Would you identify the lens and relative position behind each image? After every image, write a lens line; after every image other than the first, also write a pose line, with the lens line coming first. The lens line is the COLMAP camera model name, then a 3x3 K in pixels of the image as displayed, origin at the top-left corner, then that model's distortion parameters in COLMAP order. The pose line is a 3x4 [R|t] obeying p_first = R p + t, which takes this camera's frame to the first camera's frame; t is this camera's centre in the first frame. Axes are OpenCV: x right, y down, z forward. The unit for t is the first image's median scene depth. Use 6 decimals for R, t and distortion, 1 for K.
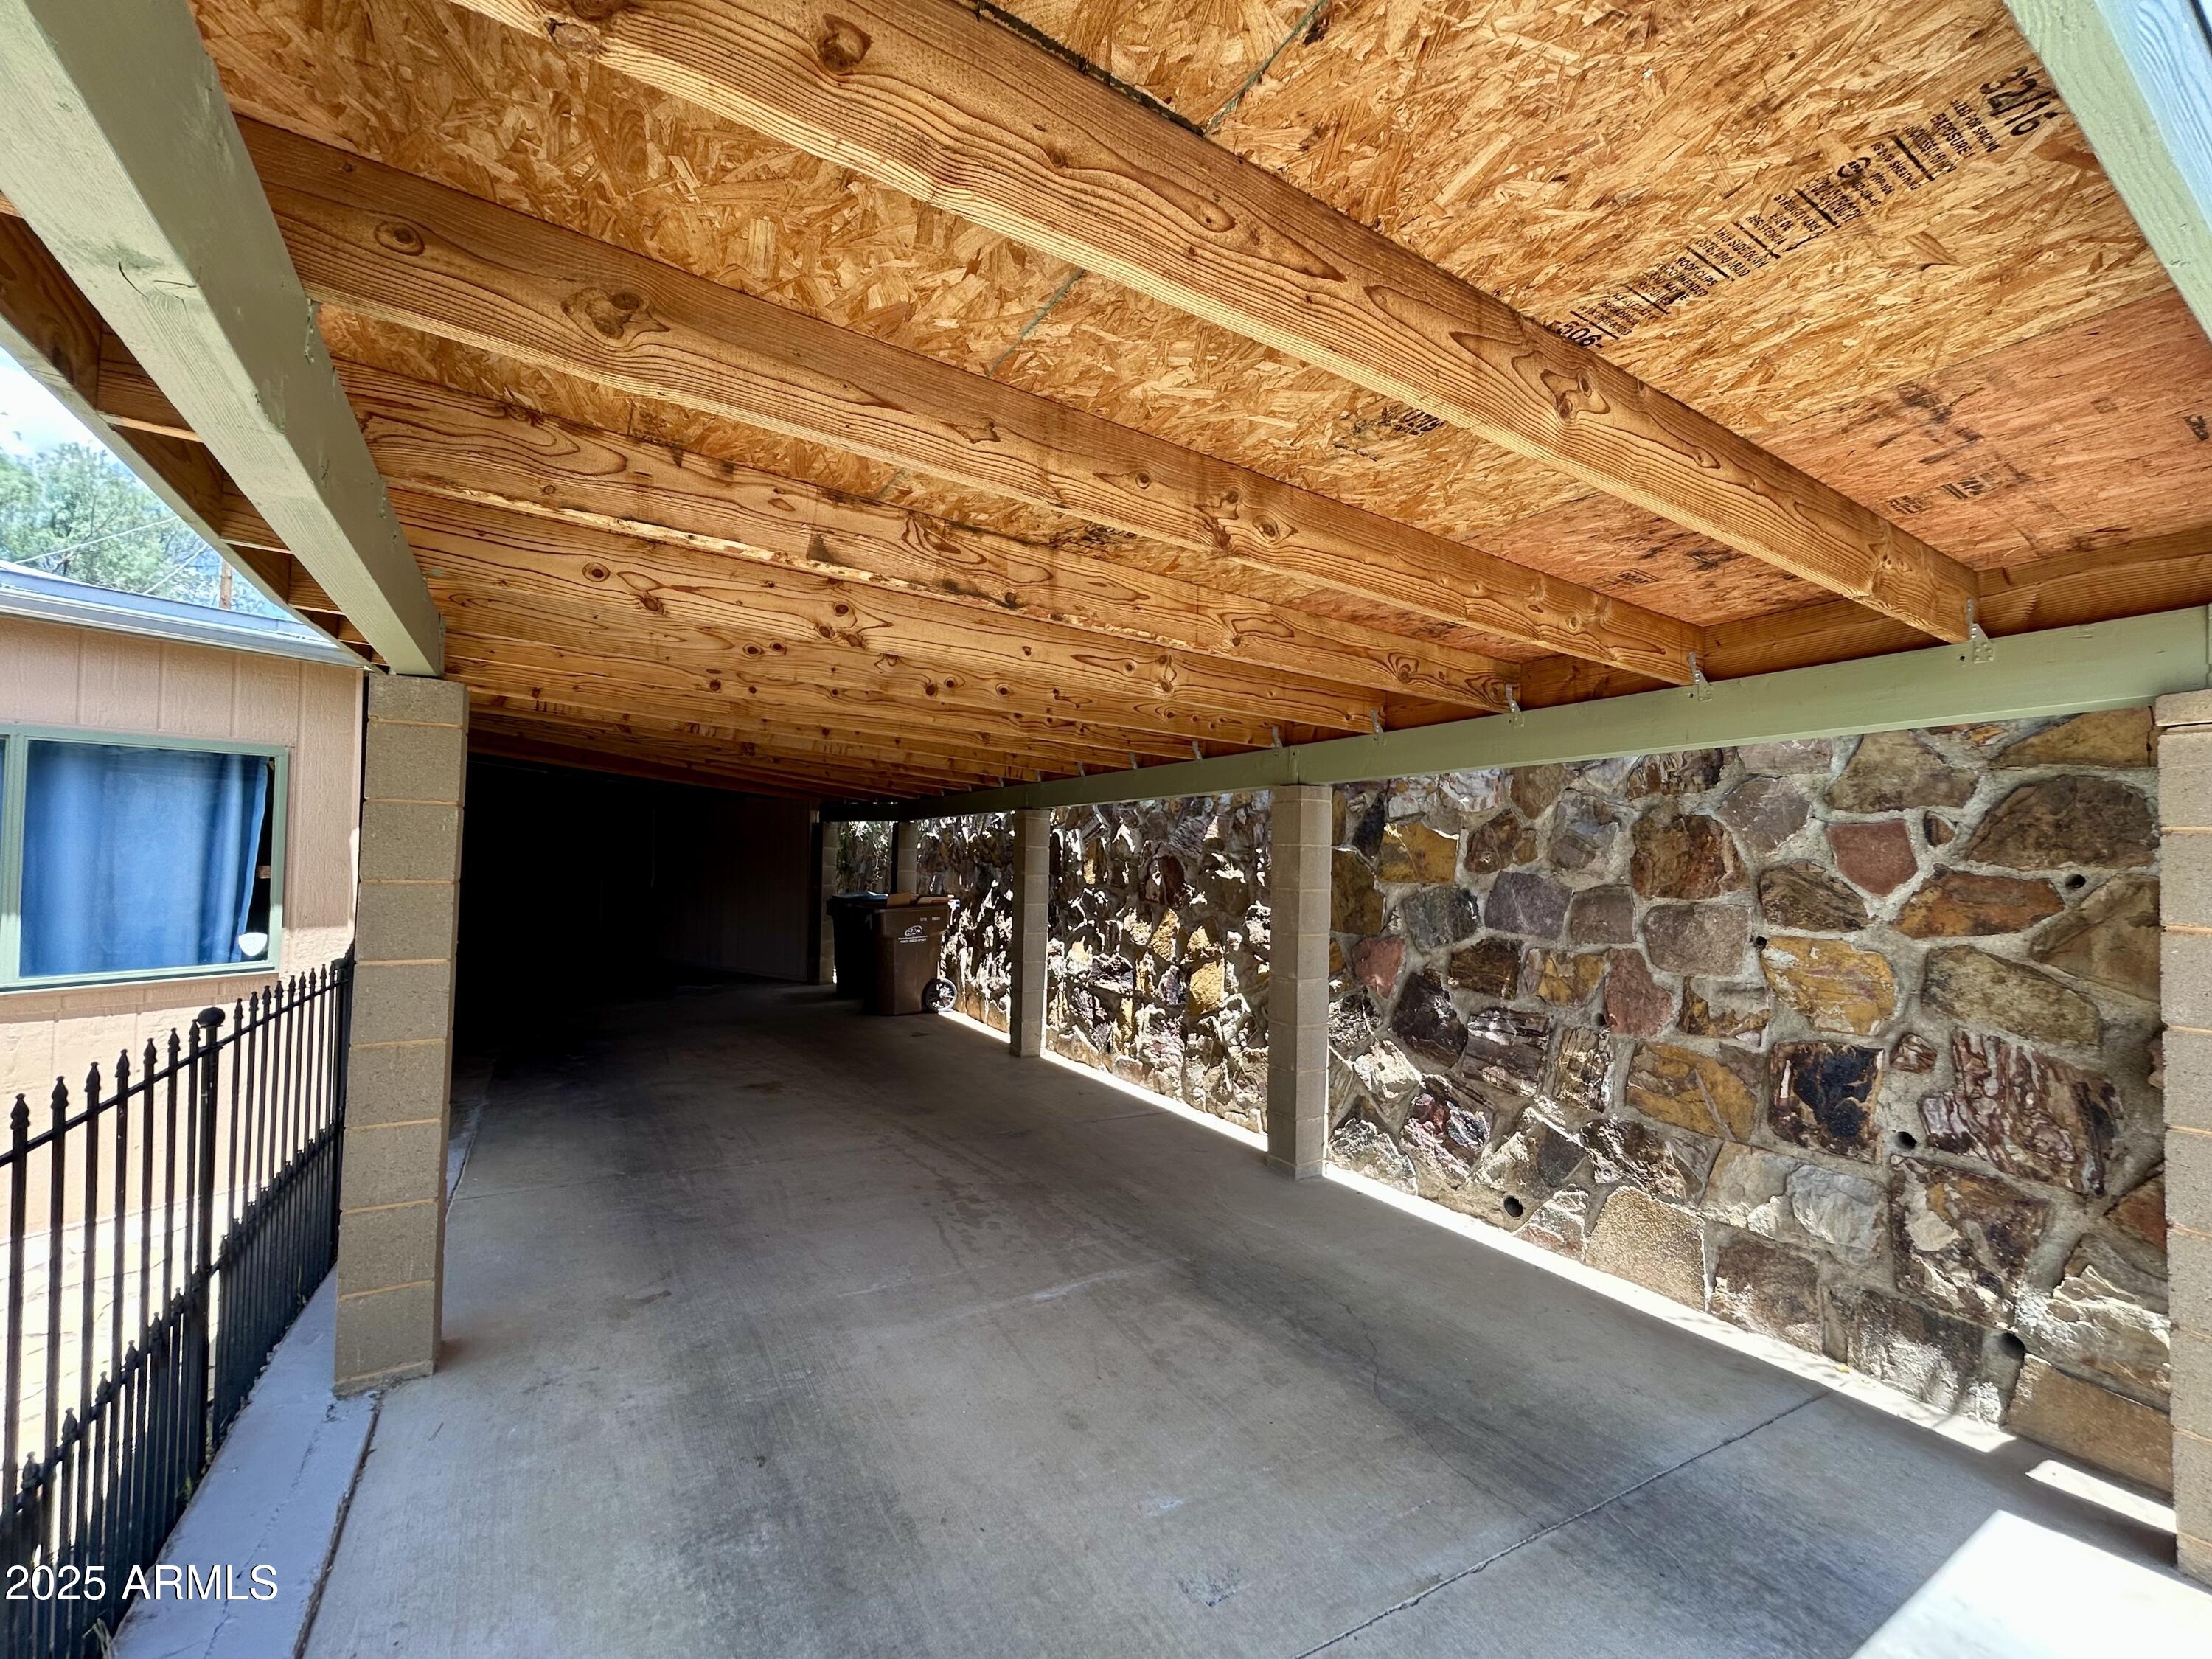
lens RADIAL K [[907.7, 0, 1106.0], [0, 907.7, 829.5], [0, 0, 1]] dist [0.000687, 0.000271]
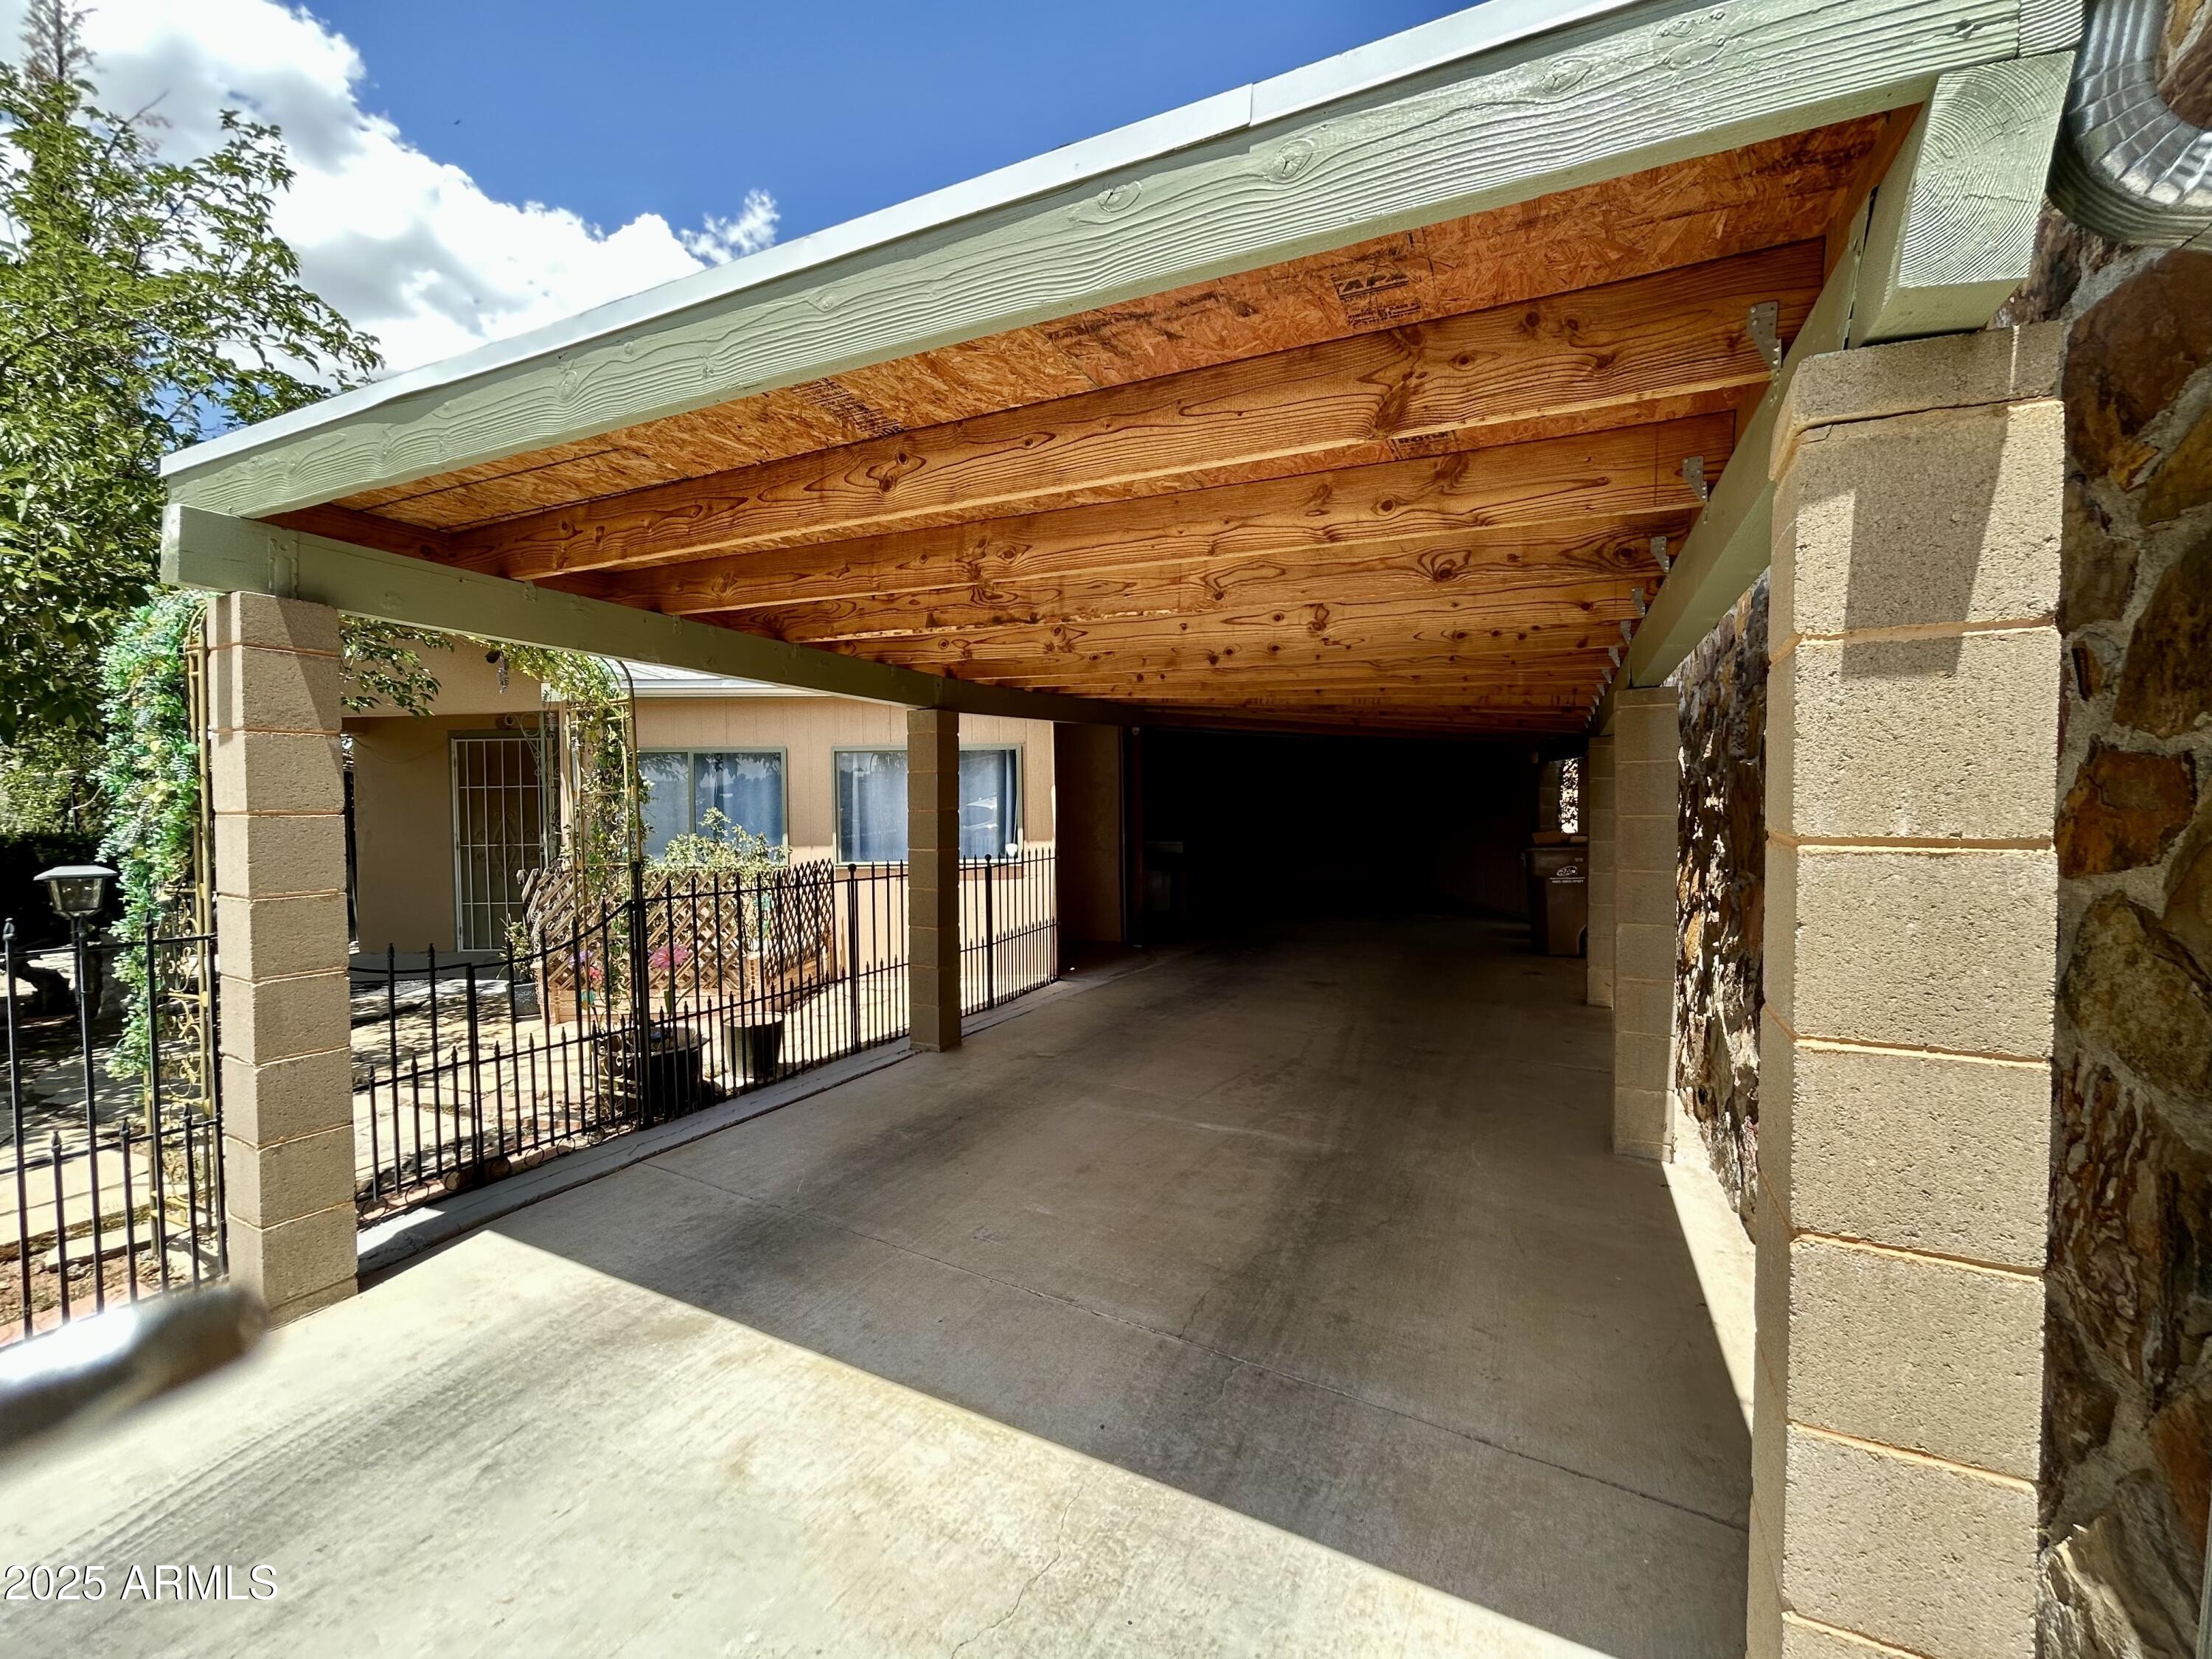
lens RADIAL K [[907.7, 0, 1106.0], [0, 907.7, 829.5], [0, 0, 1]] dist [0.000687, 0.000271]
pose [[0.523015, 0.000547, -0.852323, 1.024010], [0.046105, 0.998518, 0.028932, 0.050373], [0.851076, -0.054429, 0.522214, 0.241295]]
